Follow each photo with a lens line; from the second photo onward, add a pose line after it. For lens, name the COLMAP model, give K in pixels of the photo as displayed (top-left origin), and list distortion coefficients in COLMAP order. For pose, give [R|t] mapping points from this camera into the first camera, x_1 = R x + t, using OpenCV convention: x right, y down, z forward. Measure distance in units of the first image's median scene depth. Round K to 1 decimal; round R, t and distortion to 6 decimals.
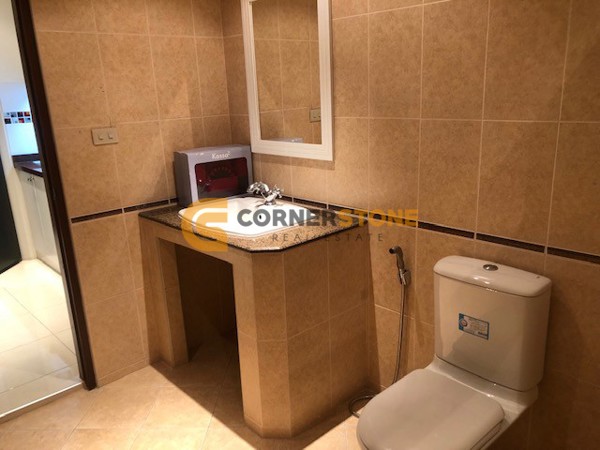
lens RADIAL K [[497.8, 0, 300.0], [0, 497.8, 225.0], [0, 0, 1]] dist [0.004376, 0.000279]
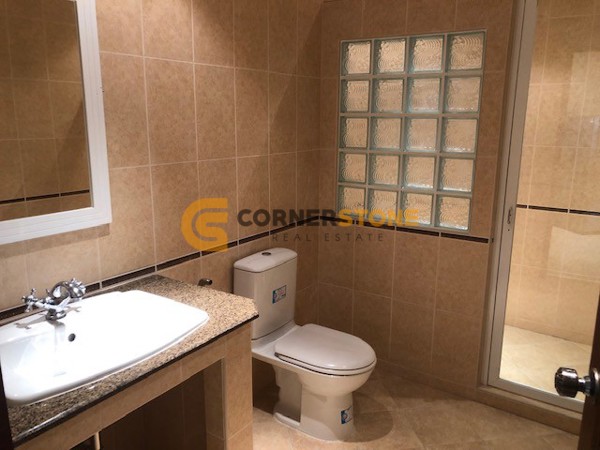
lens RADIAL K [[479.5, 0, 304.9], [0, 479.5, 224.4], [0, 0, 1]] dist [0.004720, -0.010717]
pose [[-0.223718, -0.175900, 0.958650, -0.950971], [0.261748, 0.936604, 0.232938, -0.287557], [-0.938849, 0.303037, -0.163494, 1.064199]]
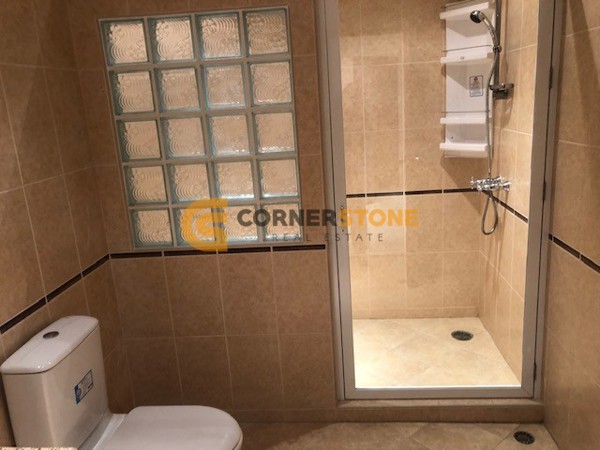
lens RADIAL K [[475.5, 0, 302.2], [0, 475.5, 218.1], [0, 0, 1]] dist [0.046668, -0.074947]
pose [[-0.671918, -0.093324, 0.734722, -0.600445], [0.282754, 0.884564, 0.370941, -0.317945], [-0.684526, 0.456988, -0.567966, 1.057514]]
